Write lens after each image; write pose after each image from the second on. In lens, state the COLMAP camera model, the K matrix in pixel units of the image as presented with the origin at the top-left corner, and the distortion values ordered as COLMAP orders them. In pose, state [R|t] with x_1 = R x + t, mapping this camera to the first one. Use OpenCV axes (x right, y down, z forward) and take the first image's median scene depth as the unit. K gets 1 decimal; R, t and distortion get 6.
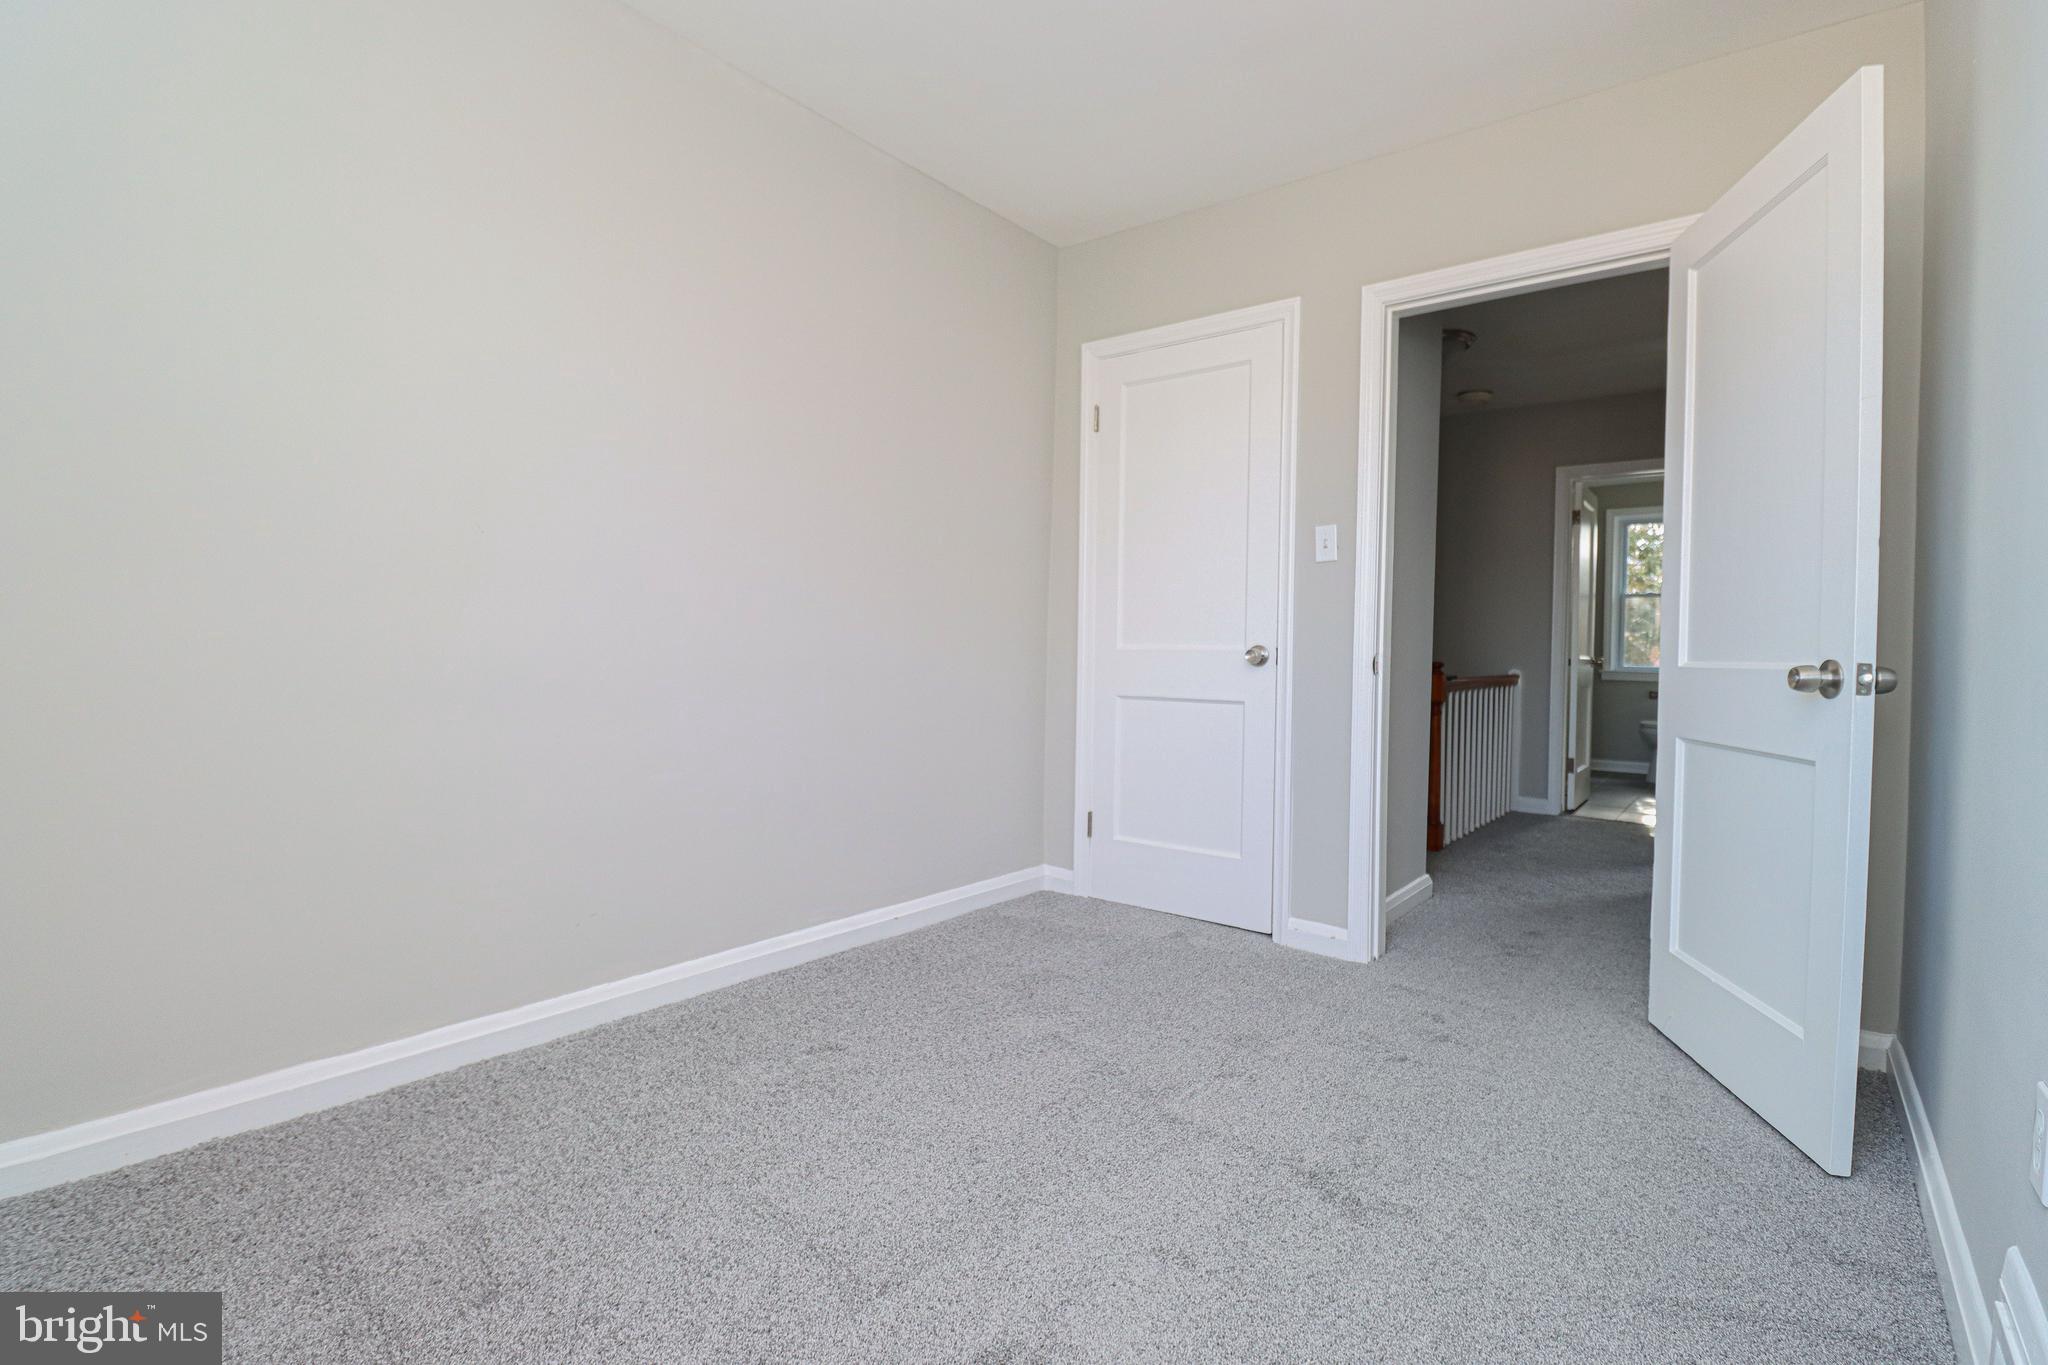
lens RADIAL K [[954.2, 0, 1029.5], [0, 954.2, 672.3], [0, 0, 1]] dist [0.001631, -0.000093]
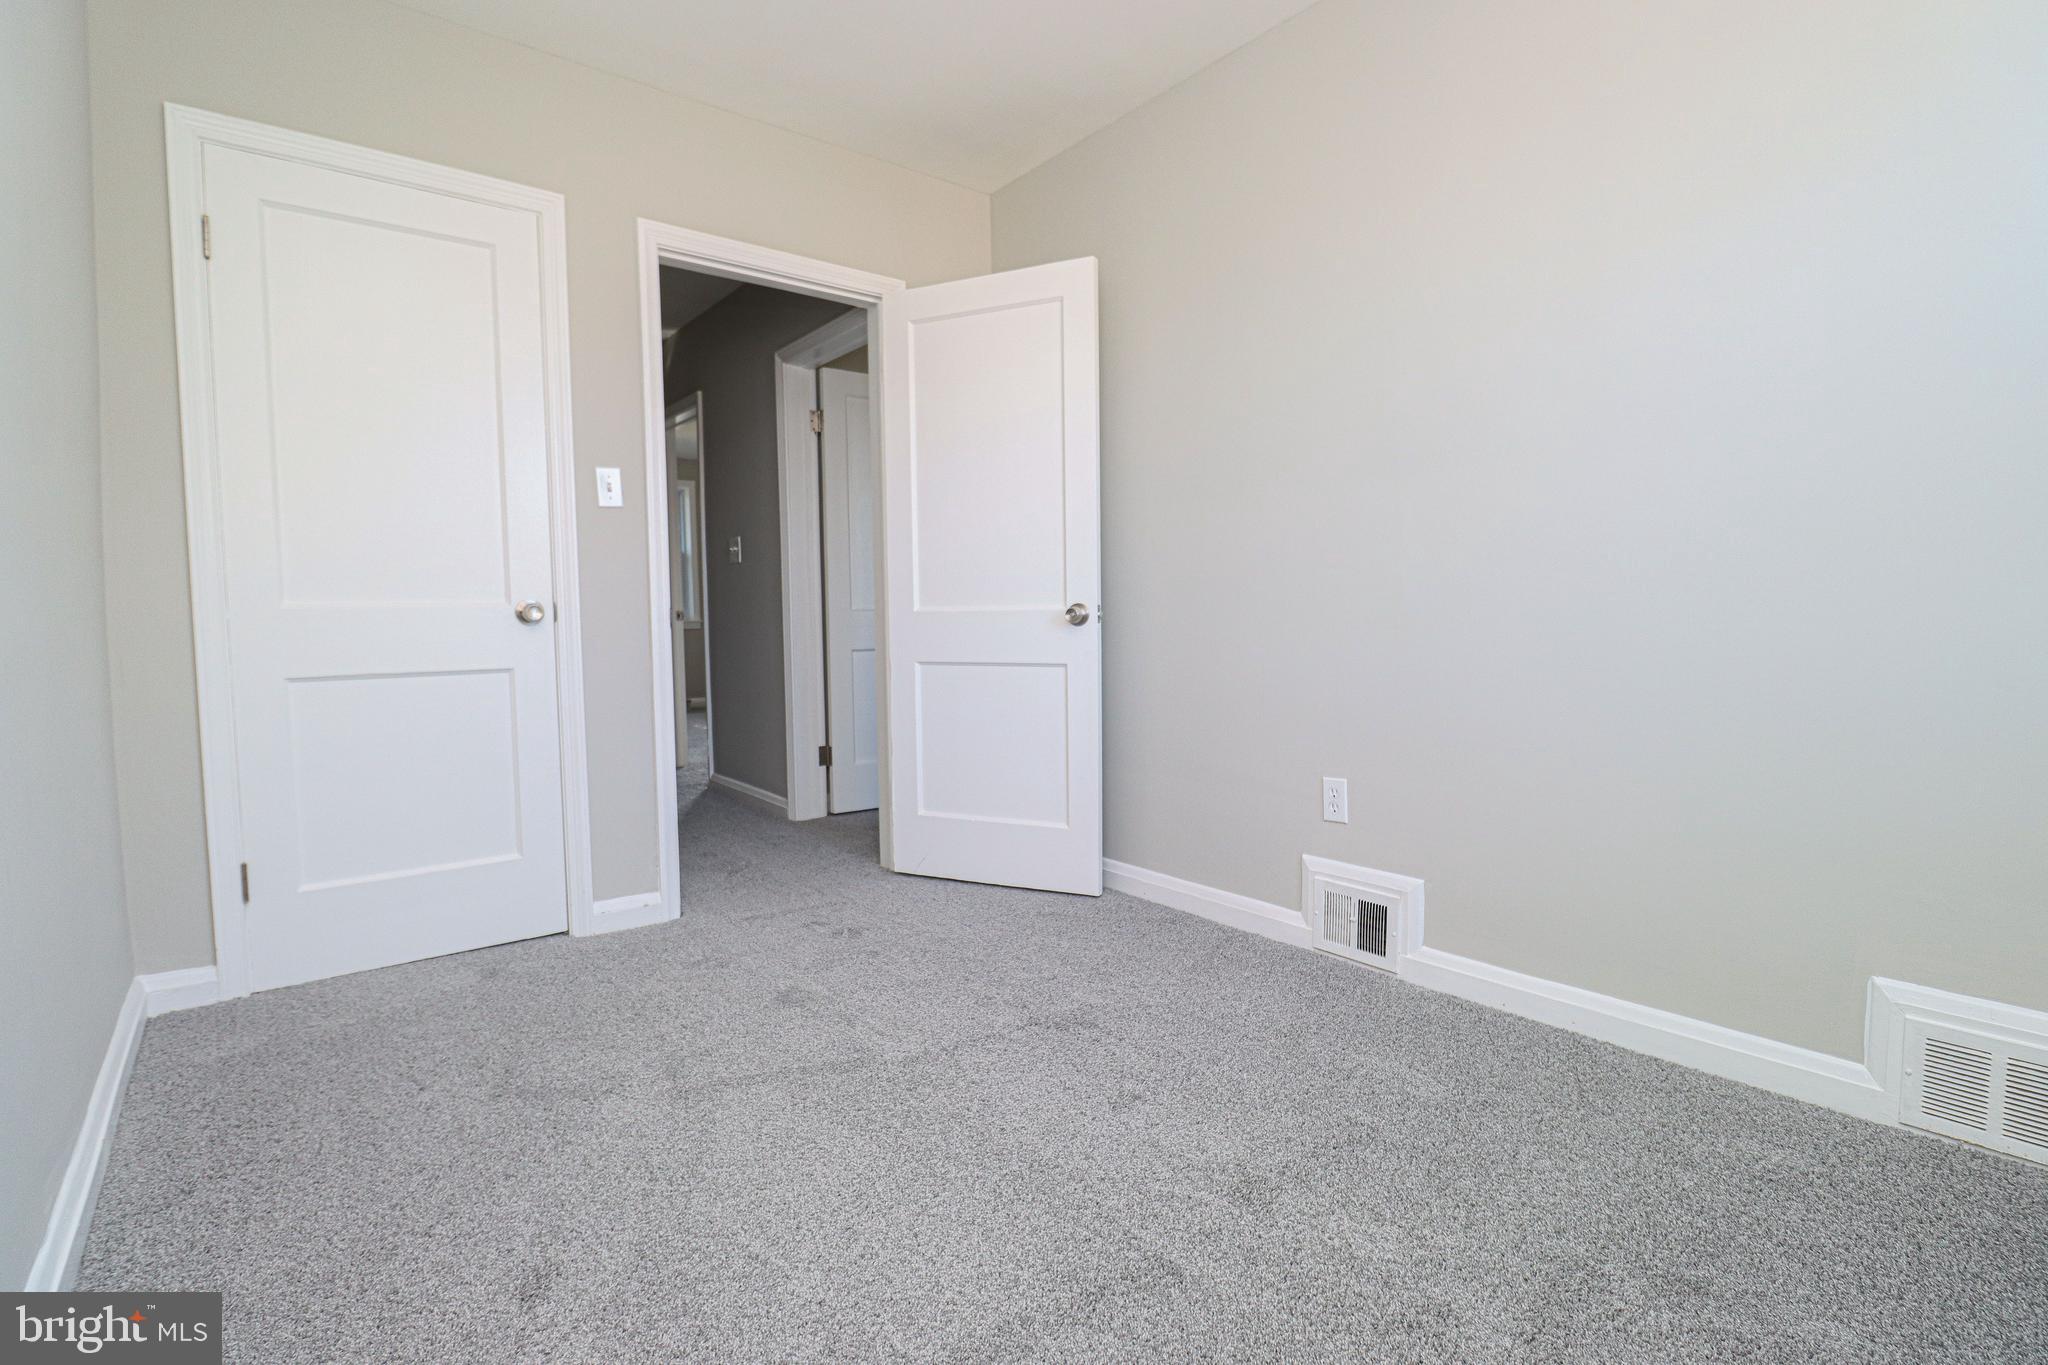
lens RADIAL K [[978.7, 0, 1026.5], [0, 978.7, 664.5], [0, 0, 1]] dist [-0.004121, -0.001778]
pose [[0.234687, -0.082212, 0.968588, -0.513725], [0.030937, 0.996544, 0.077089, -0.025367], [-0.971579, 0.011873, 0.236420, 0.390453]]
